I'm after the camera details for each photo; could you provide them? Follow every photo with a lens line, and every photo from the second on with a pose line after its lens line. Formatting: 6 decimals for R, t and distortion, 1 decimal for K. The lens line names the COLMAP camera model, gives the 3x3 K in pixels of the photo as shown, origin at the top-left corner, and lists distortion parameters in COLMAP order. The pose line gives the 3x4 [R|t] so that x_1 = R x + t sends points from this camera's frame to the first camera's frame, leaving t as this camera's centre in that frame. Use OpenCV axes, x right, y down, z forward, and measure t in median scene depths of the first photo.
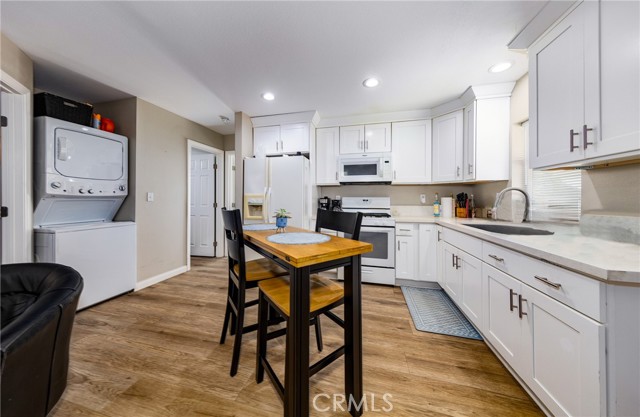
lens RADIAL K [[204.9, 0, 318.1], [0, 204.9, 197.7], [0, 0, 1]] dist [-0.000022, -0.000008]
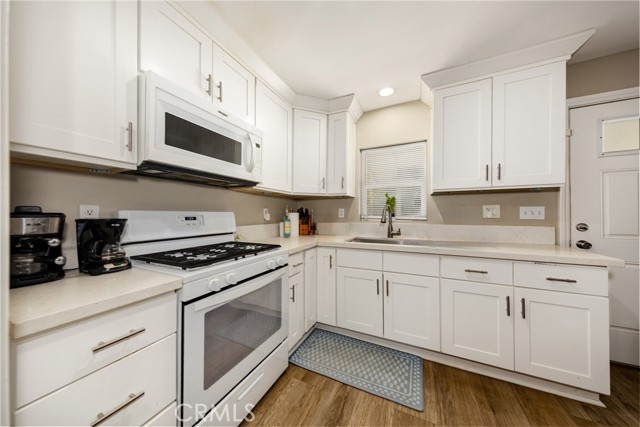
lens RADIAL K [[200.7, 0, 319.3], [0, 200.7, 212.4], [0, 0, 1]] dist [0.000925, 0.000035]
pose [[0.214409, 0.005088, 0.976731, -0.155088], [-0.006555, 0.999971, -0.003770, 0.000884], [-0.976722, -0.005594, 0.214436, 0.805283]]
